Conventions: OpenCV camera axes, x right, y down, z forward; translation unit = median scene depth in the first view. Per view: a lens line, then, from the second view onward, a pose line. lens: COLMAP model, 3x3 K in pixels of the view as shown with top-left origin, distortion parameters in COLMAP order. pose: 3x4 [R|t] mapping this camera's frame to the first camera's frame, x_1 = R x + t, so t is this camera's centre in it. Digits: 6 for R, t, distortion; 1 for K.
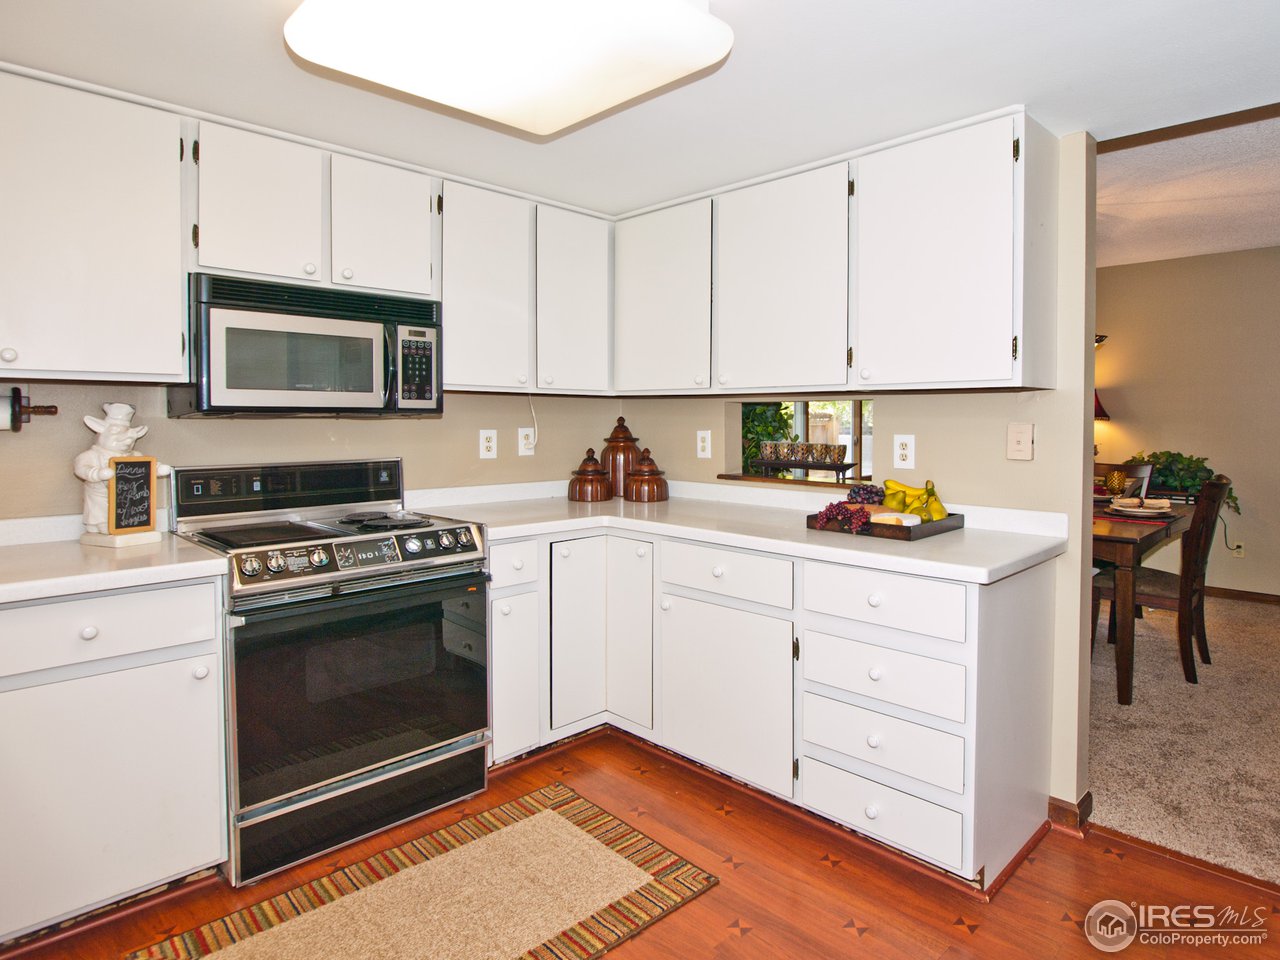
lens RADIAL K [[785.5, 0, 643.1], [0, 785.5, 436.4], [0, 0, 1]] dist [-0.002569, -0.001981]
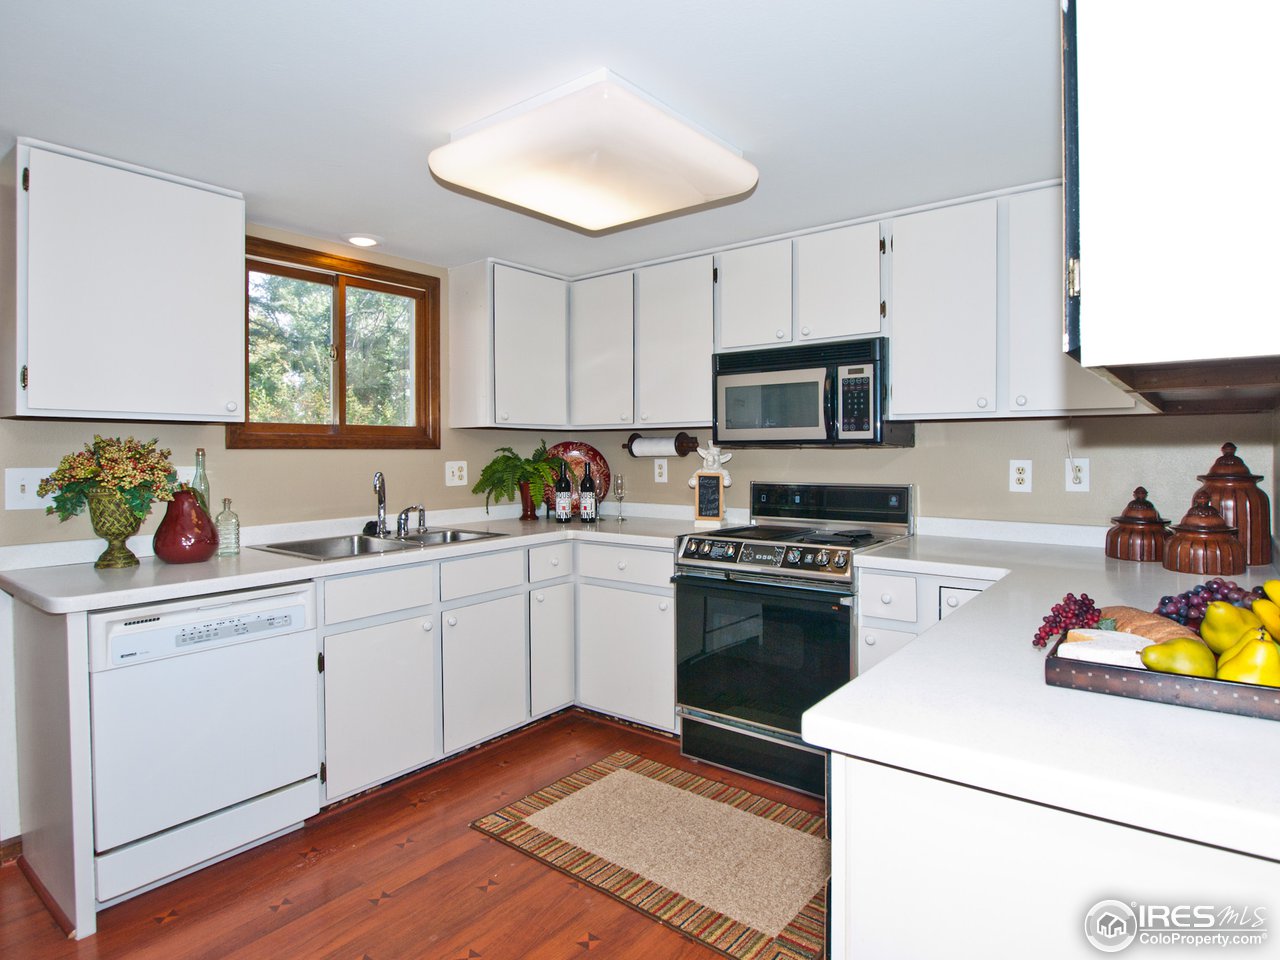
lens RADIAL K [[717.9, 0, 644.7], [0, 717.9, 452.8], [0, 0, 1]] dist [0.000062, 0.000188]
pose [[0.126500, 0.004135, -0.991958, 0.693043], [-0.016325, 0.999865, 0.002086, -0.014006], [0.991832, 0.015930, 0.126550, 0.595445]]
